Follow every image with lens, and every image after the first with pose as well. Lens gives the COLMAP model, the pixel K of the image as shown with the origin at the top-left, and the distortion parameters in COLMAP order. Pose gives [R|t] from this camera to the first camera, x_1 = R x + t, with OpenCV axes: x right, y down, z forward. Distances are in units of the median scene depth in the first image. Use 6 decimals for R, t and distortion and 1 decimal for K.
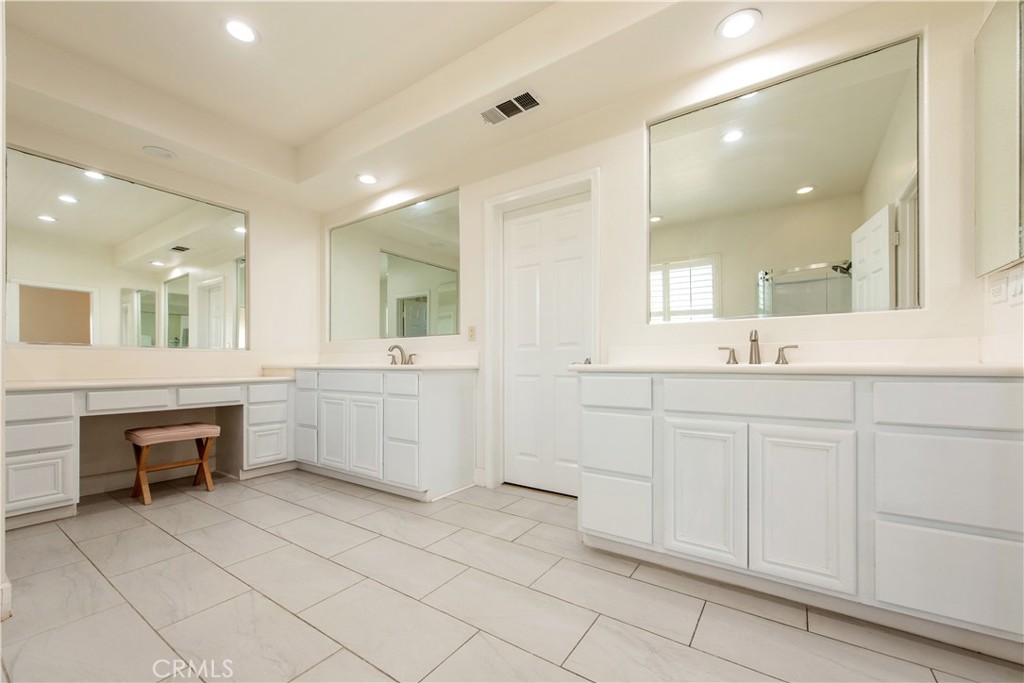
lens RADIAL K [[403.5, 0, 518.2], [0, 403.5, 363.8], [0, 0, 1]] dist [0.008930, -0.000670]
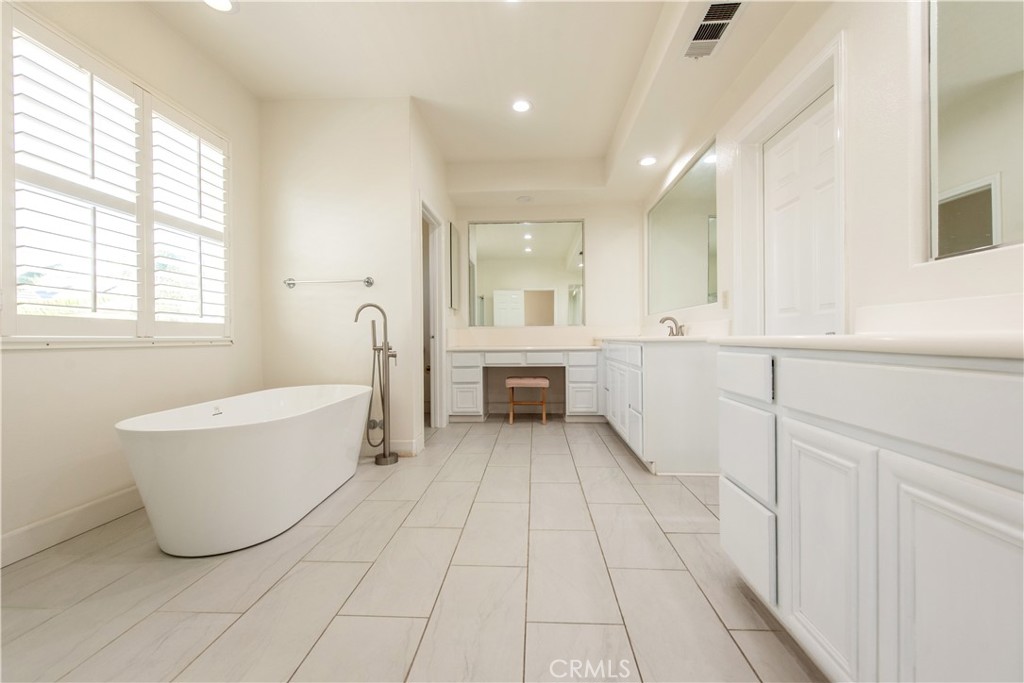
lens RADIAL K [[403.5, 0, 520.9], [0, 403.5, 339.6], [0, 0, 1]] dist [0.008930, -0.000670]
pose [[0.521807, 0.002084, -0.853061, 0.399019], [0.007640, 0.999945, 0.007116, 0.000444], [0.853029, -0.010231, 0.521763, 0.176803]]
